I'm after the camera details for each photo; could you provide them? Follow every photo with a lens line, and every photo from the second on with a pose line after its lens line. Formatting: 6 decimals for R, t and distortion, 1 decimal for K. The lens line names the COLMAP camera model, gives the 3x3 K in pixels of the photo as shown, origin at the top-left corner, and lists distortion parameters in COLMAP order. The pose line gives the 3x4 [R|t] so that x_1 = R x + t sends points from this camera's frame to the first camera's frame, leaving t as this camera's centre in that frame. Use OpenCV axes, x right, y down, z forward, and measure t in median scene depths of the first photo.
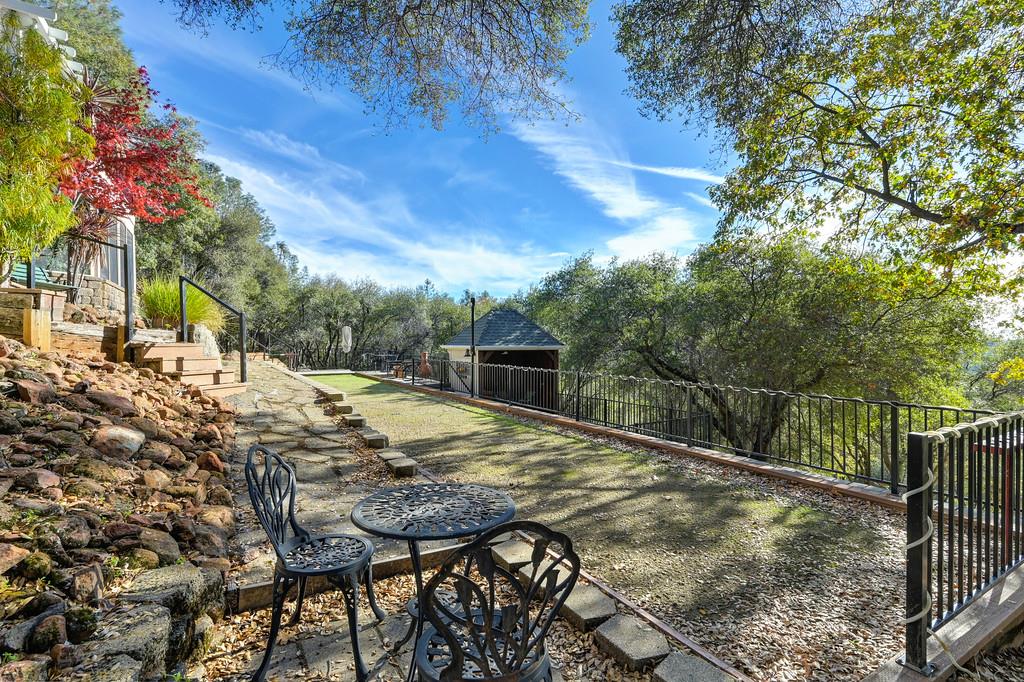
lens RADIAL K [[472.5, 0, 510.3], [0, 472.5, 341.8], [0, 0, 1]] dist [0.001015, 0.000064]
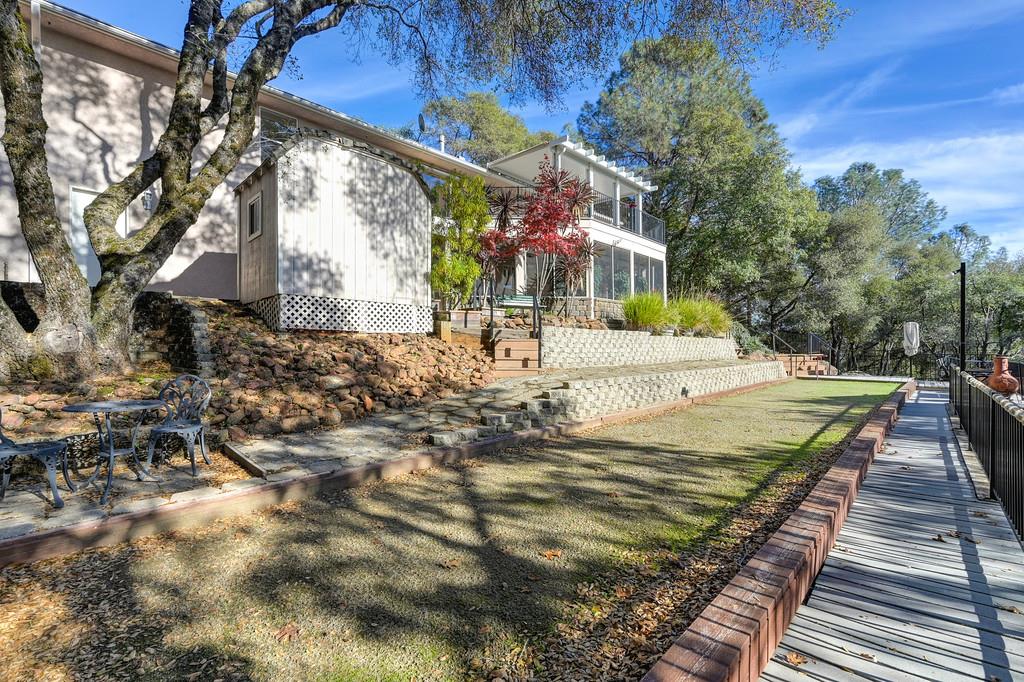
lens RADIAL K [[440.9, 0, 510.5], [0, 440.9, 344.7], [0, 0, 1]] dist [0.002811, 0.000319]
pose [[0.270832, -0.002954, -0.962622, 0.779829], [-0.001714, 0.999992, -0.003551, 0.035097], [0.962625, 0.002612, 0.270825, 0.788148]]
